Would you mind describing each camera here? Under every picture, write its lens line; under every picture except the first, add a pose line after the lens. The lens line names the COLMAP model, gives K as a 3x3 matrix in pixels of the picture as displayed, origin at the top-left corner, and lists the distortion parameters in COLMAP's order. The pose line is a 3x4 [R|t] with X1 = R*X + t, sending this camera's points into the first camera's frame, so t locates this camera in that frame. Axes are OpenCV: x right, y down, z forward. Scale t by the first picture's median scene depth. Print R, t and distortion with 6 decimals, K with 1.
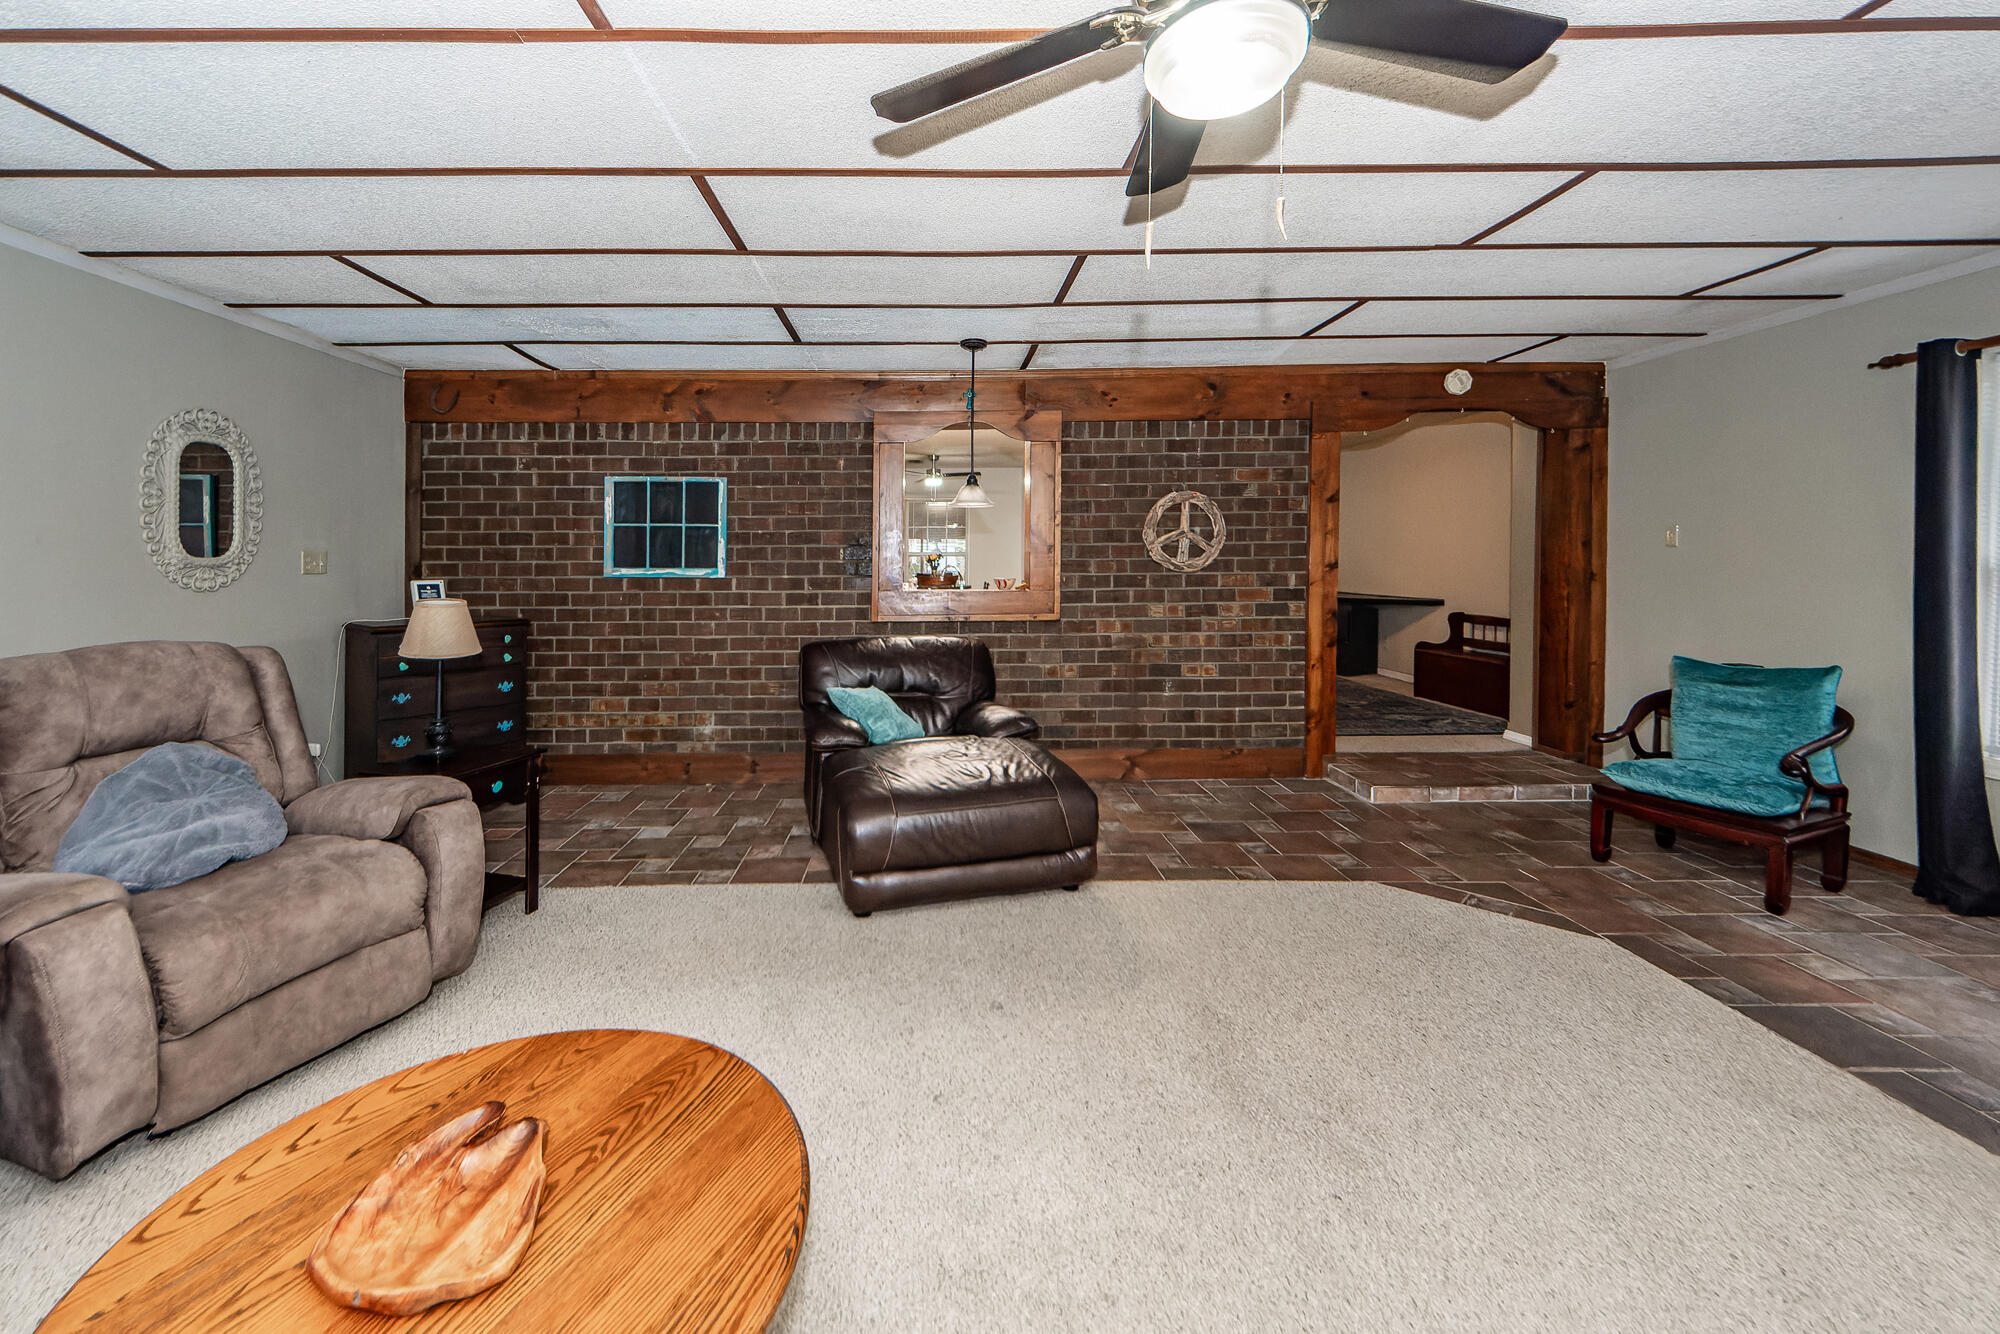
lens RADIAL K [[810.6, 0, 931.0], [0, 810.6, 571.7], [0, 0, 1]] dist [0.009547, -0.000200]
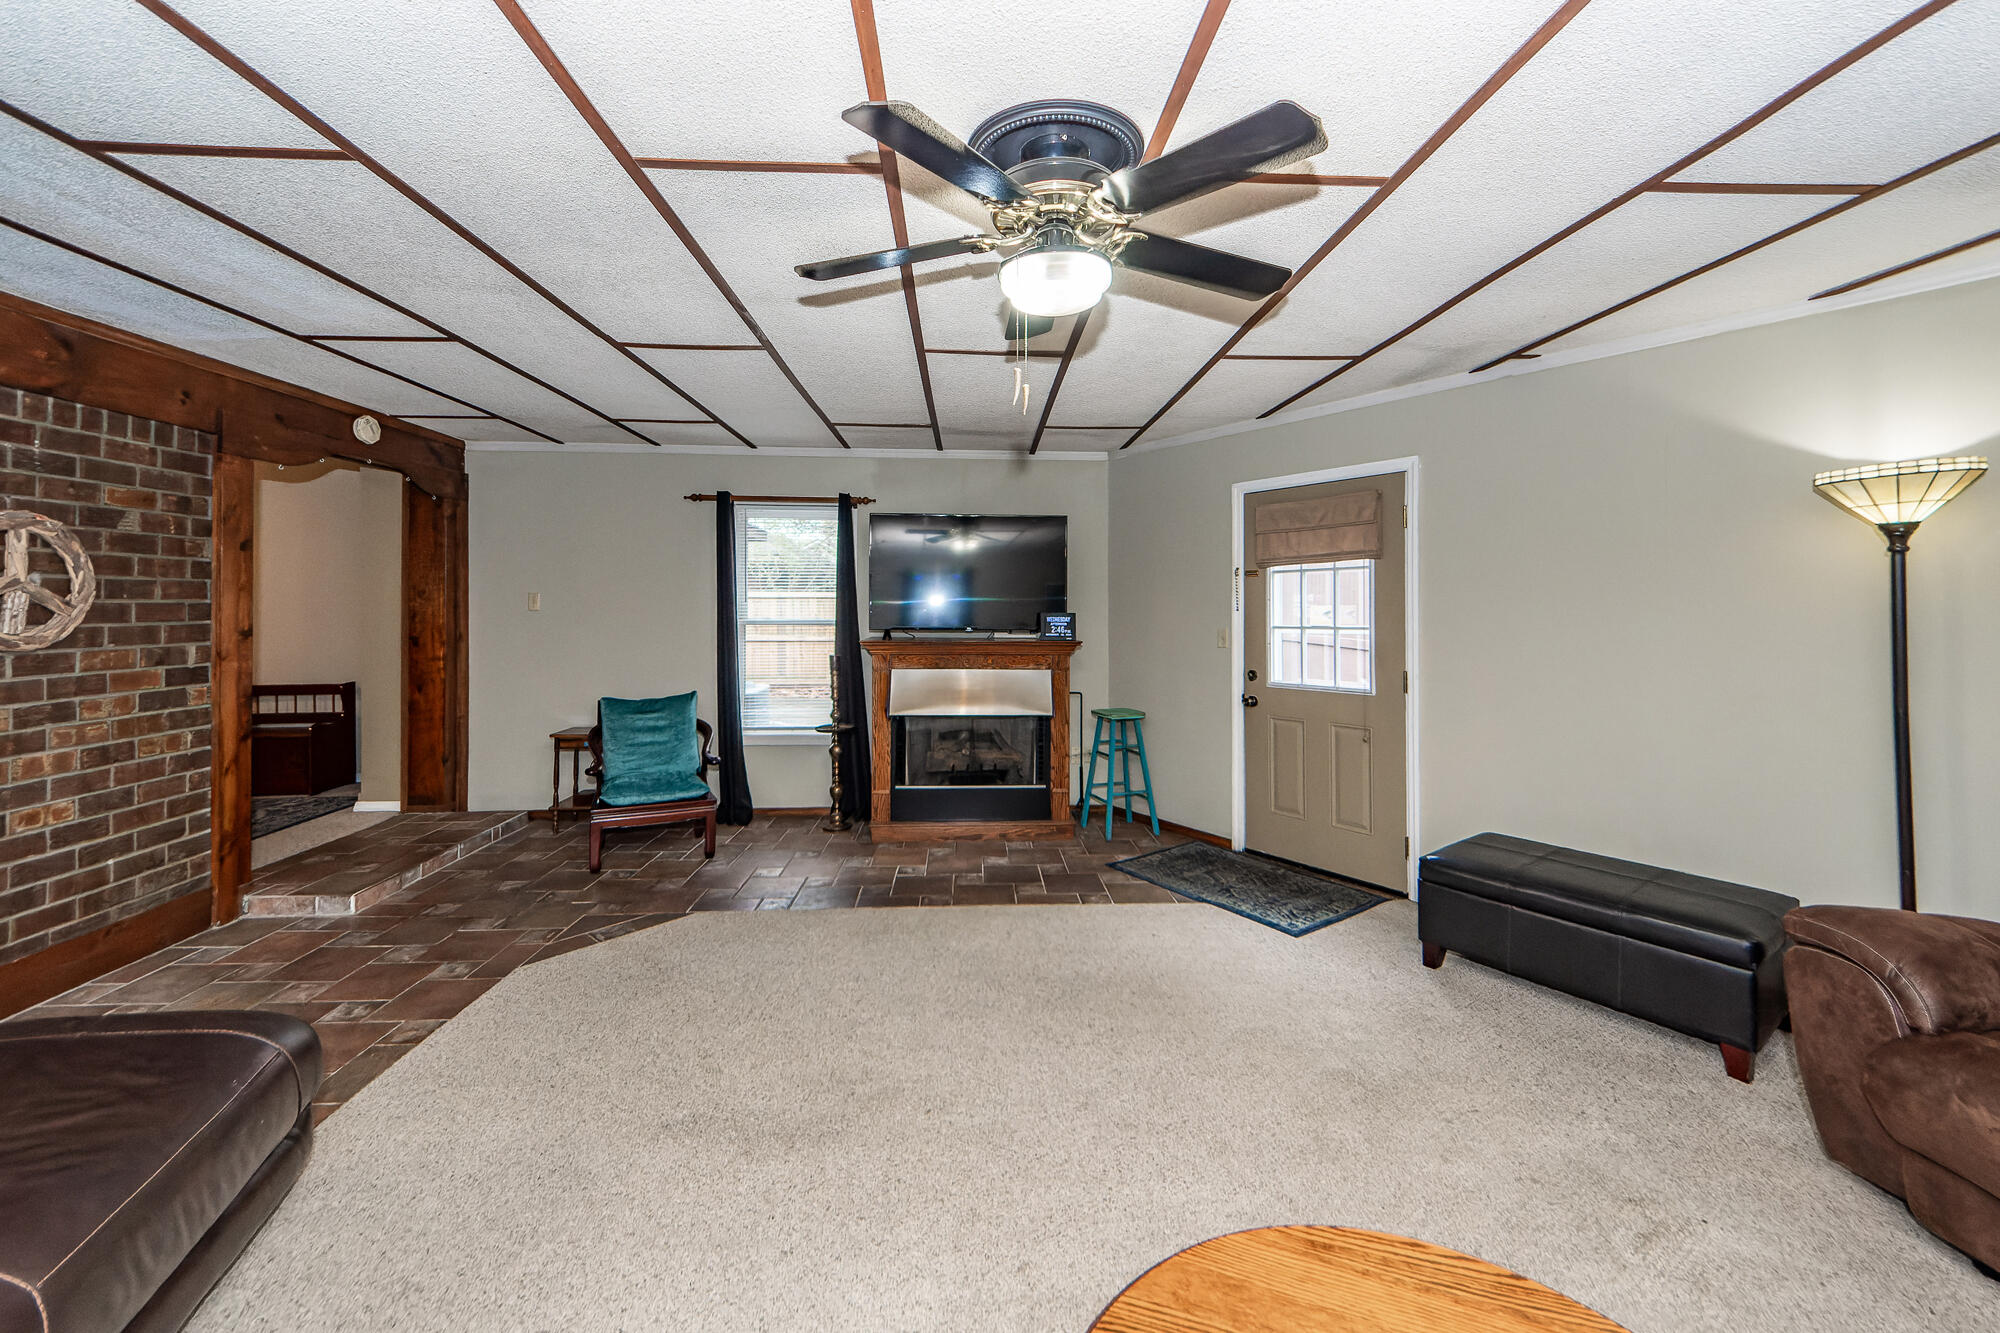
lens RADIAL K [[794.2, 0, 1001.2], [0, 794.2, 598.8], [0, 0, 1]] dist [0.023665, -0.000325]
pose [[-0.027923, 0.016554, 0.999473, -0.286504], [0.015280, 0.999753, -0.016132, -0.016444], [-0.999493, 0.014821, -0.028169, 0.316670]]
